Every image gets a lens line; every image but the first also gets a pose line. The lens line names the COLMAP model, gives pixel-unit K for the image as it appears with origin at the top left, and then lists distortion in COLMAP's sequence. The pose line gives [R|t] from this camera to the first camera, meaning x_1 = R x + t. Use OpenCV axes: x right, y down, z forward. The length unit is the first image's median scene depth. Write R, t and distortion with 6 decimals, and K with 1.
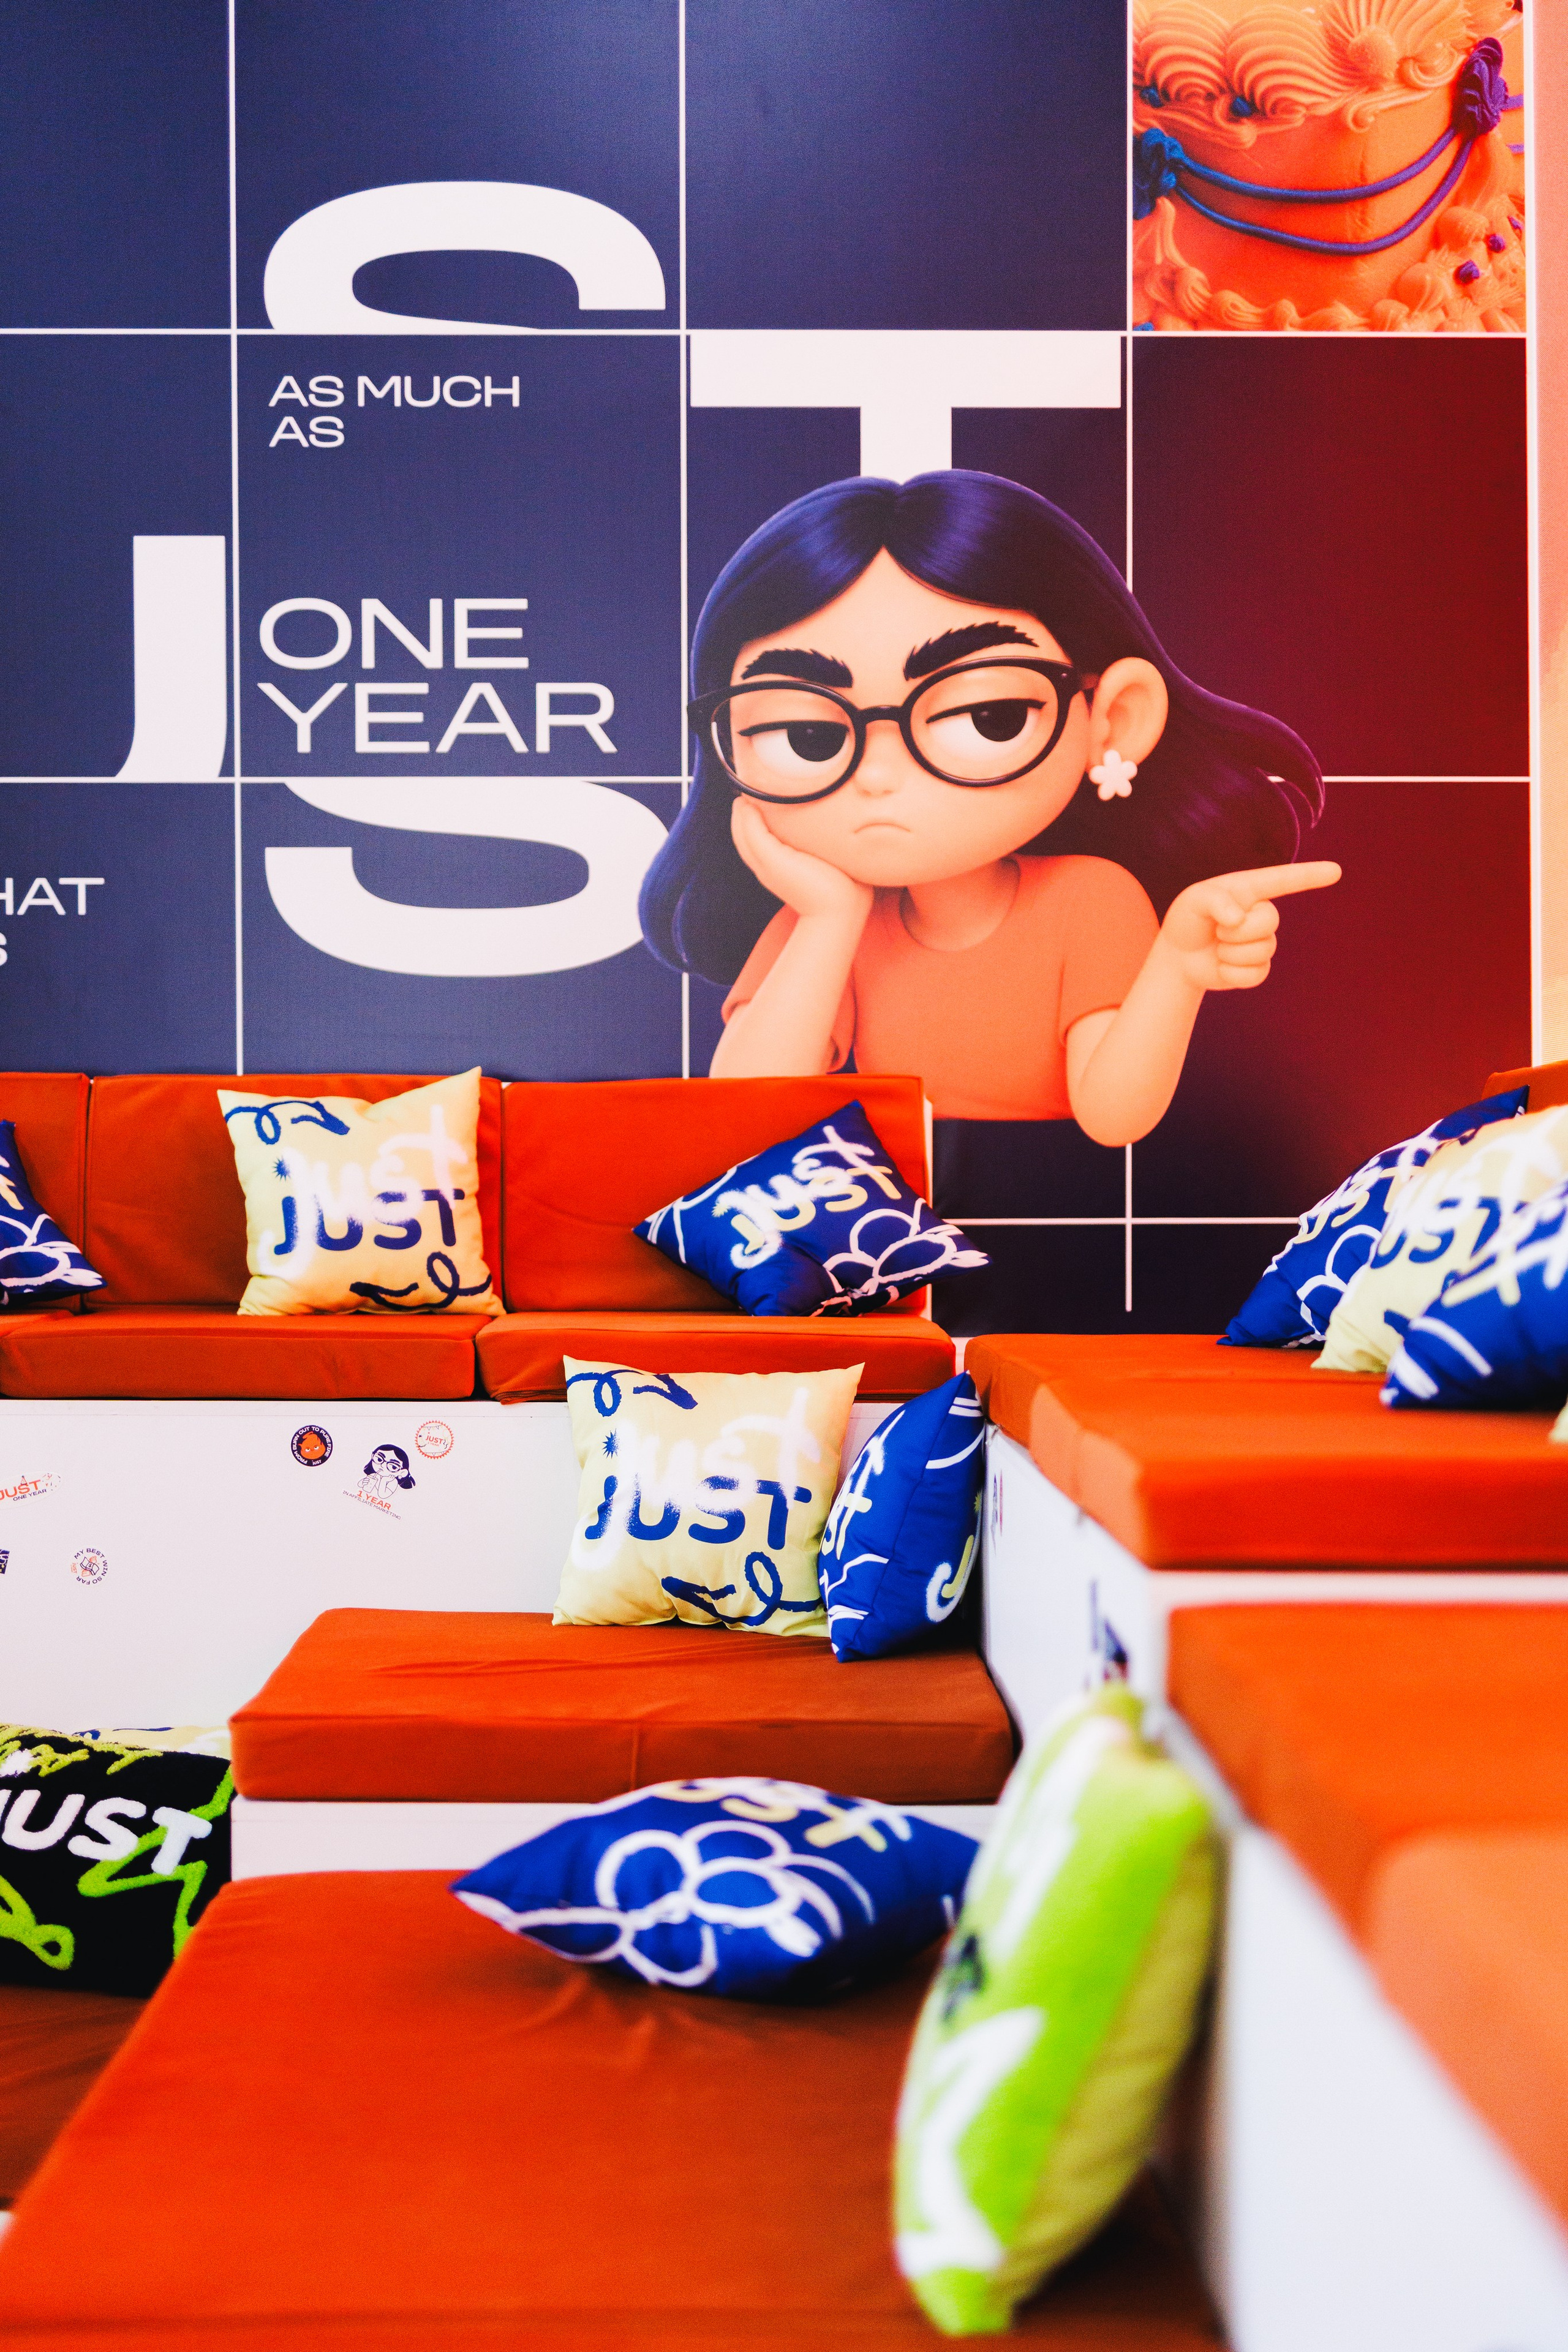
lens RADIAL K [[5337.9, 0, 784.0], [0, 5337.9, 1176.0], [0, 0, 1]] dist [-0.005302, -0.022363]
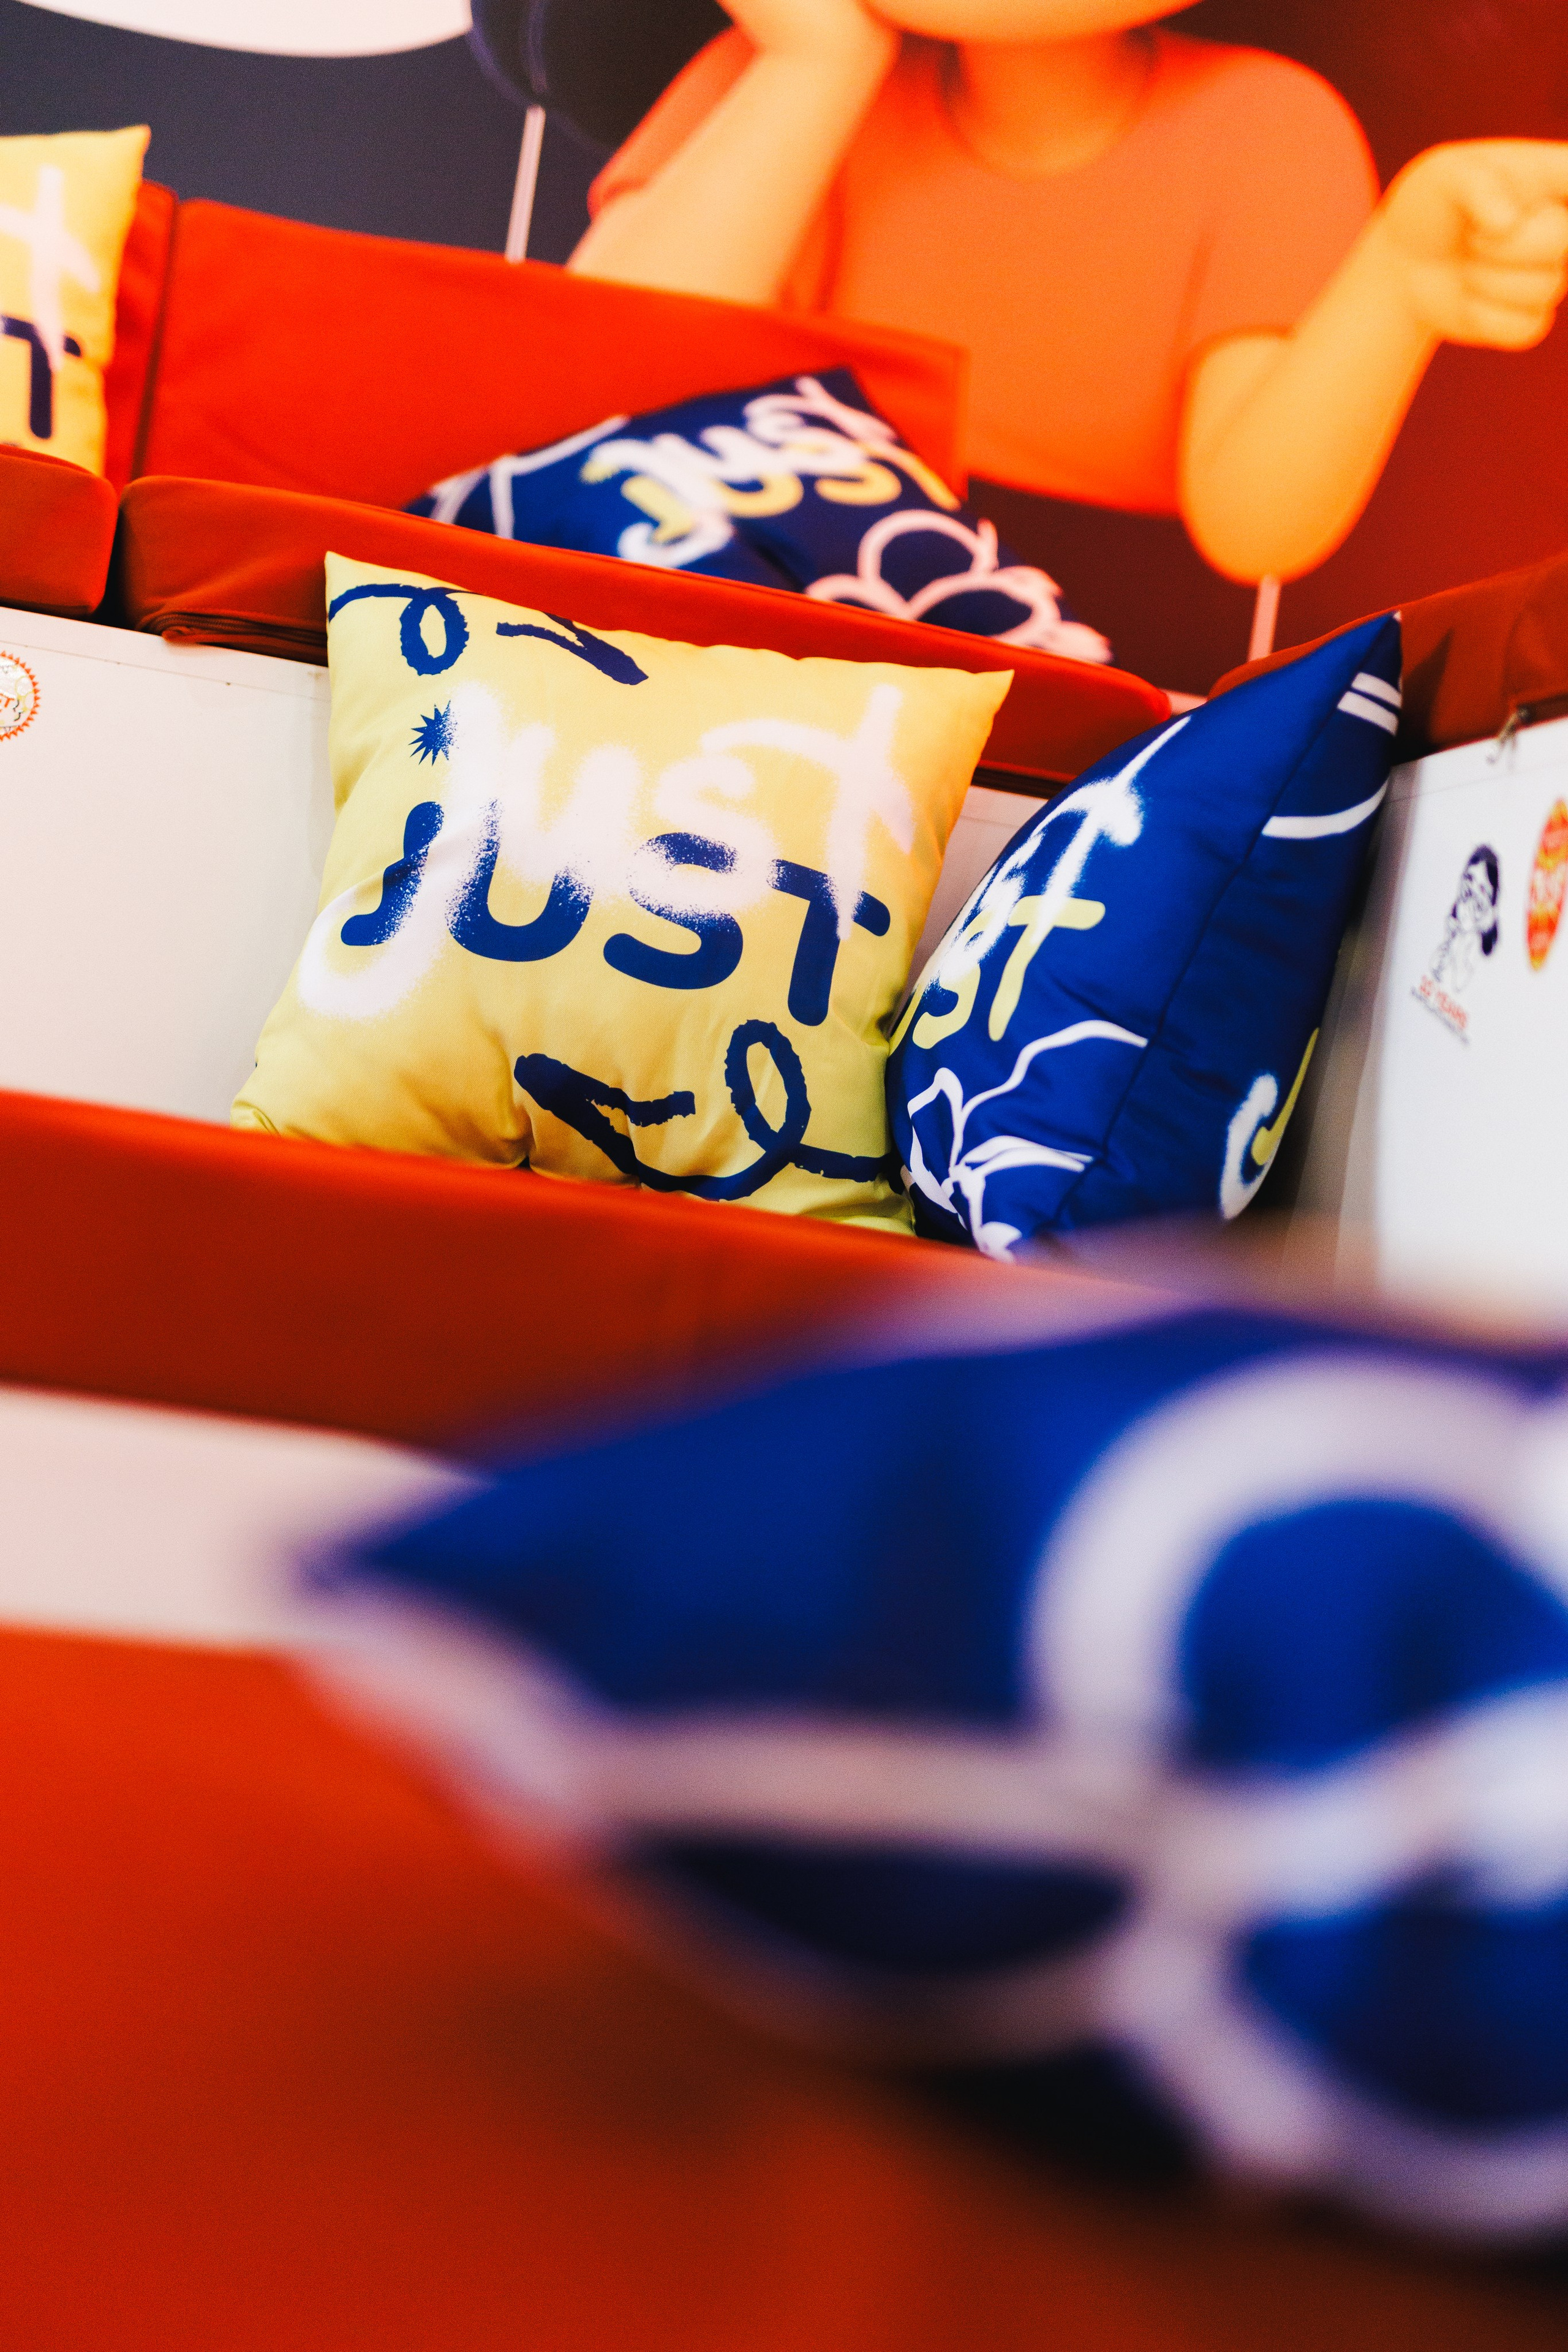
lens RADIAL K [[3605.0, 0, 784.0], [0, 3605.0, 1176.0], [0, 0, 1]] dist [0.006250, 0.070080]
pose [[0.965822, 0.151005, 0.210679, -0.060575], [-0.135026, 0.986895, -0.088357, 0.106398], [-0.221261, 0.056890, 0.973554, 0.721156]]
